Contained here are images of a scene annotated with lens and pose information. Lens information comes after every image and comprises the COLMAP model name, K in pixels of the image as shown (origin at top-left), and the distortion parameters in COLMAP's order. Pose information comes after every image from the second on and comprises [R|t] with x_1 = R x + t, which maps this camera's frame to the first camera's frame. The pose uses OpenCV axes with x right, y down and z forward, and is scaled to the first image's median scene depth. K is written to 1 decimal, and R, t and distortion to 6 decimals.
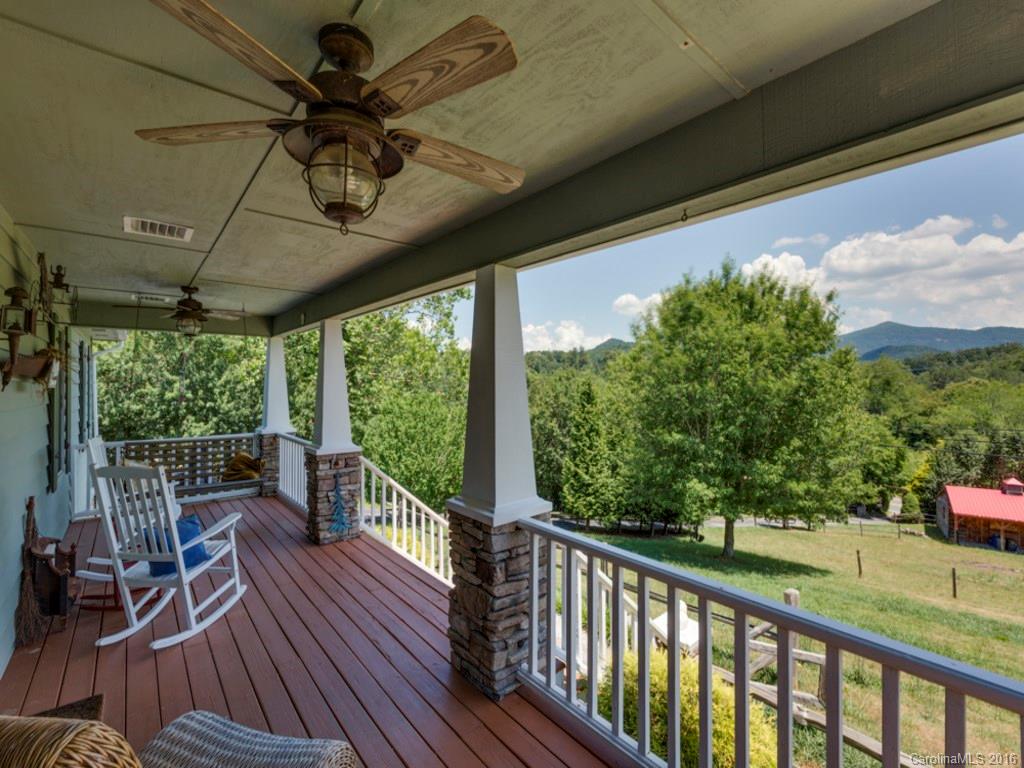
lens RADIAL K [[456.6, 0, 512.0], [0, 456.6, 384.0], [0, 0, 1]] dist [0.001236, 0.007119]
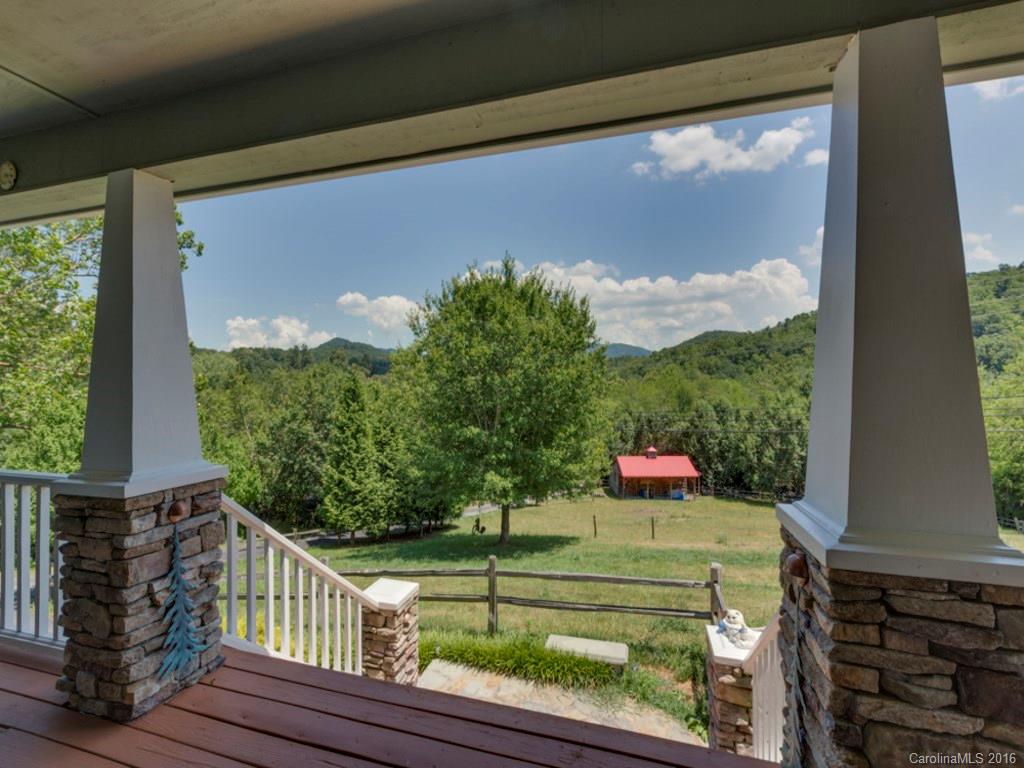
lens RADIAL K [[456.6, 0, 512.0], [0, 456.6, 384.0], [0, 0, 1]] dist [0.001236, 0.007119]
pose [[0.838066, -0.005578, 0.545540, -0.062358], [0.006227, 0.999980, 0.000659, 0.009963], [-0.545533, 0.002845, 0.838084, 0.082486]]
